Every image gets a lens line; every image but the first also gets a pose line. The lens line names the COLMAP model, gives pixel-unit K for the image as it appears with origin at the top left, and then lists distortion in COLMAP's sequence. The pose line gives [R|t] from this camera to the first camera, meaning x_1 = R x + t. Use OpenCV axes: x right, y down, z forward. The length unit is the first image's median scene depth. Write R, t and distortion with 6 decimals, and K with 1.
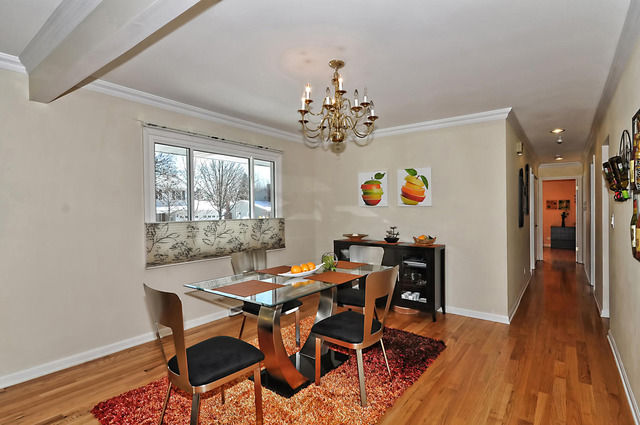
lens RADIAL K [[325.9, 0, 320.0], [0, 325.9, 212.5], [0, 0, 1]] dist [-0.000195, 0.000010]
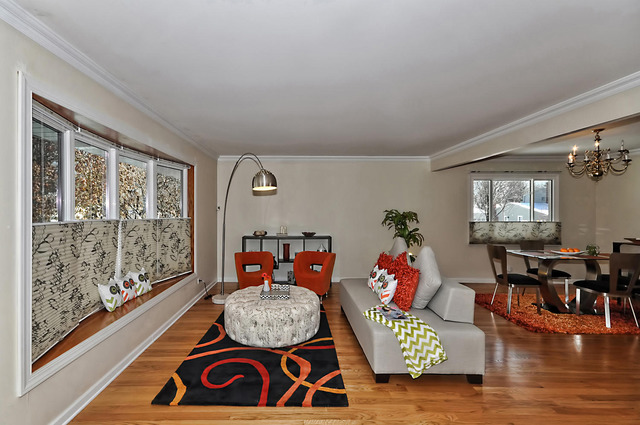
lens RADIAL K [[304.7, 0, 320.0], [0, 304.7, 212.5], [0, 0, 1]] dist [-0.000600, -0.000025]
pose [[0.698130, 0.009659, -0.715906, 0.108712], [-0.015449, 0.999879, -0.001575, -0.004684], [0.715805, 0.012159, 0.698195, -0.657434]]
